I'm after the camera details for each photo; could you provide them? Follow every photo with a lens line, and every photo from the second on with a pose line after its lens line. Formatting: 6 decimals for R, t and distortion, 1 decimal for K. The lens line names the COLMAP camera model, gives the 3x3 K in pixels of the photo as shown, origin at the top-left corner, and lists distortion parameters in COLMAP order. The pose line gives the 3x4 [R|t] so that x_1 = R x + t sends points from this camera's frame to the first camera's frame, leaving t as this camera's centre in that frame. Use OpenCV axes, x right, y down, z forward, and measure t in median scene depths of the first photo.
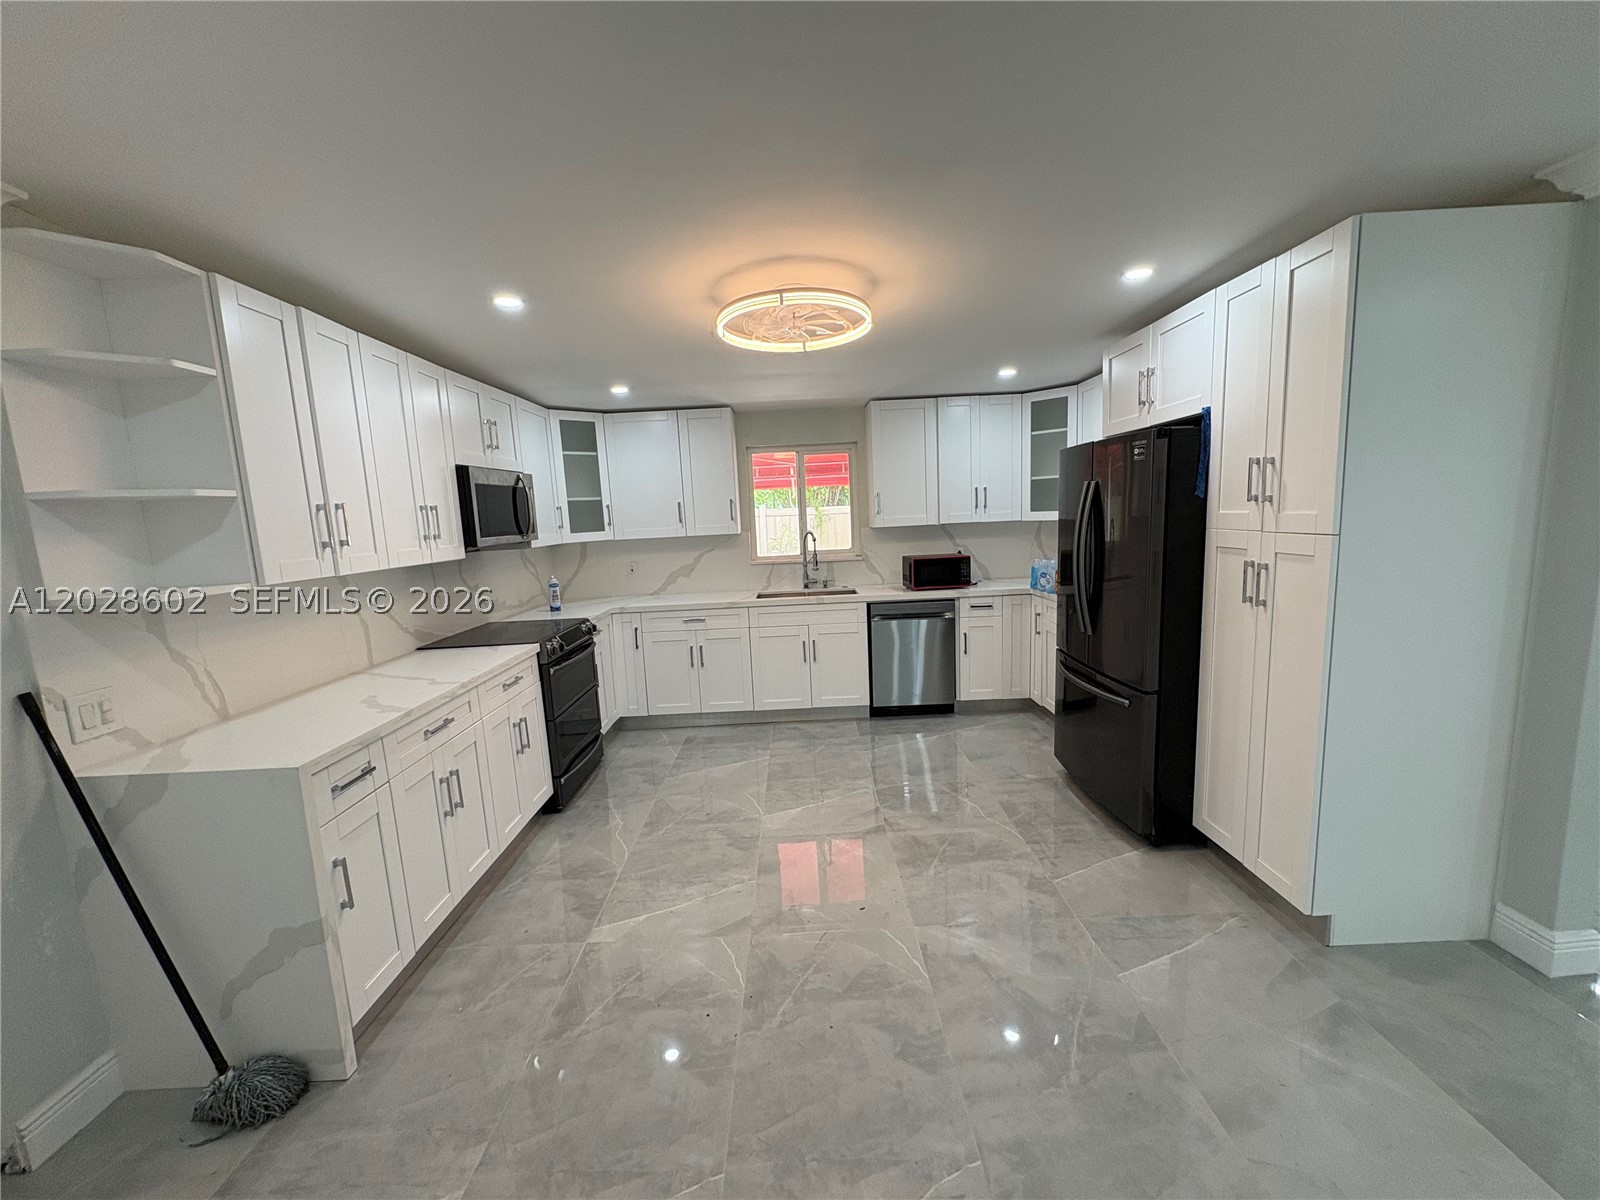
lens RADIAL K [[638.6, 0, 800.0], [0, 638.6, 600.0], [0, 0, 1]] dist [0.000138, 0.000569]
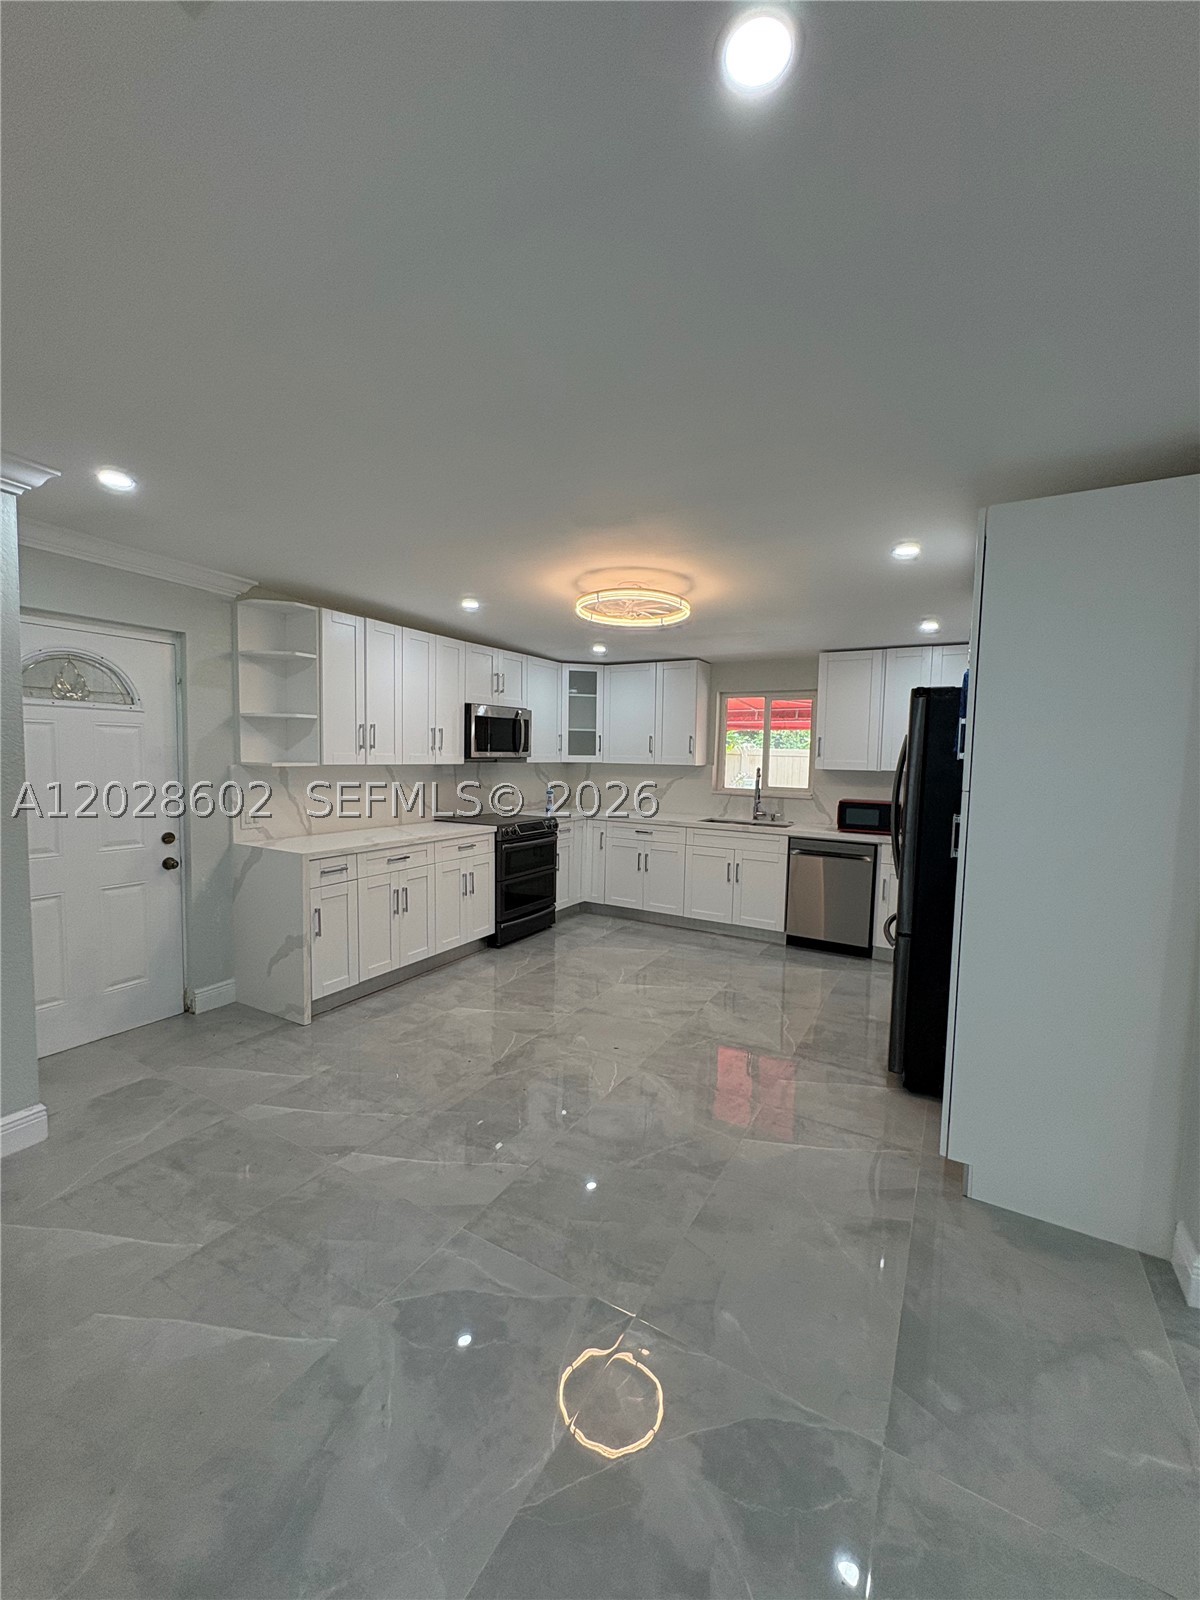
lens RADIAL K [[638.6, 0, 599.1], [0, 638.6, 797.1], [0, 0, 1]] dist [0.000138, 0.000569]
pose [[0.859473, 0.099150, -0.501473, 0.461459], [-0.128918, 0.991342, -0.024946, 0.008079], [0.494658, 0.086089, 0.864813, -0.129986]]
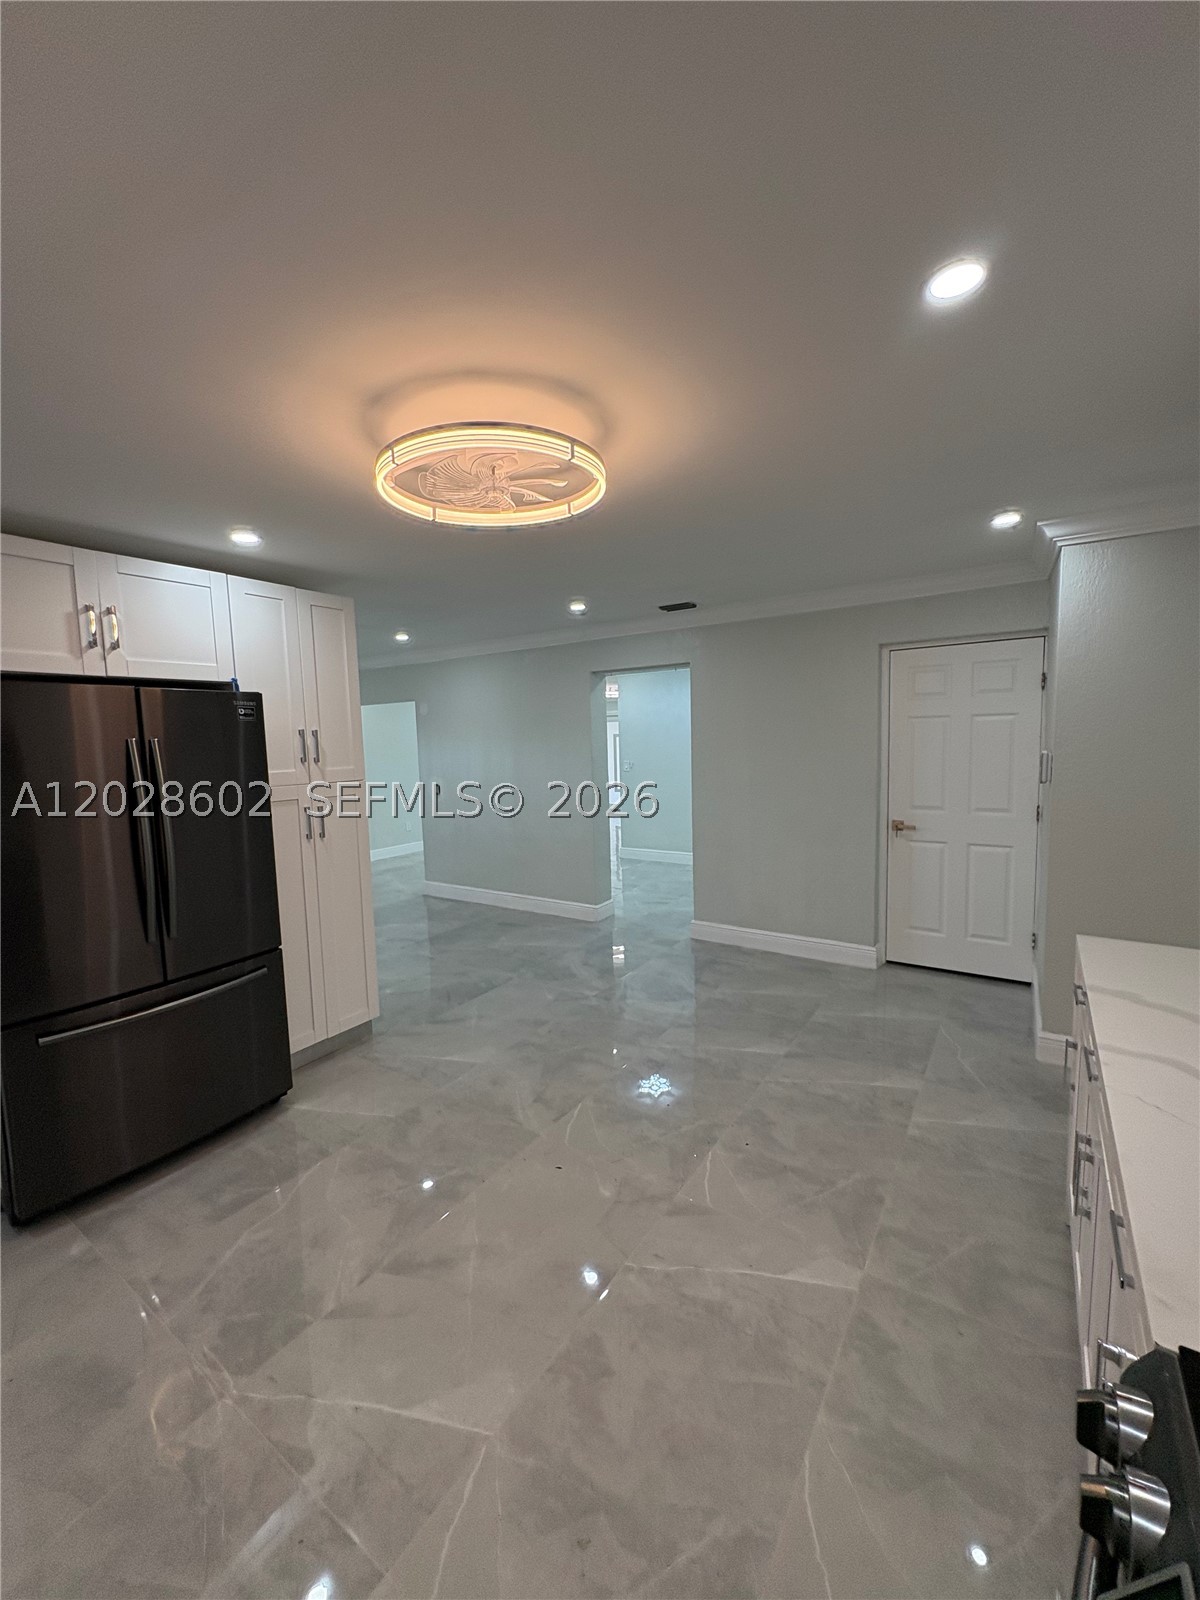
lens RADIAL K [[638.6, 0, 599.1], [0, 638.6, 797.1], [0, 0, 1]] dist [0.000138, 0.000569]
pose [[-0.822329, 0.015094, 0.568812, -0.344322], [0.142196, 0.973382, 0.179743, -0.148354], [-0.550959, 0.228691, -0.802587, 1.103306]]
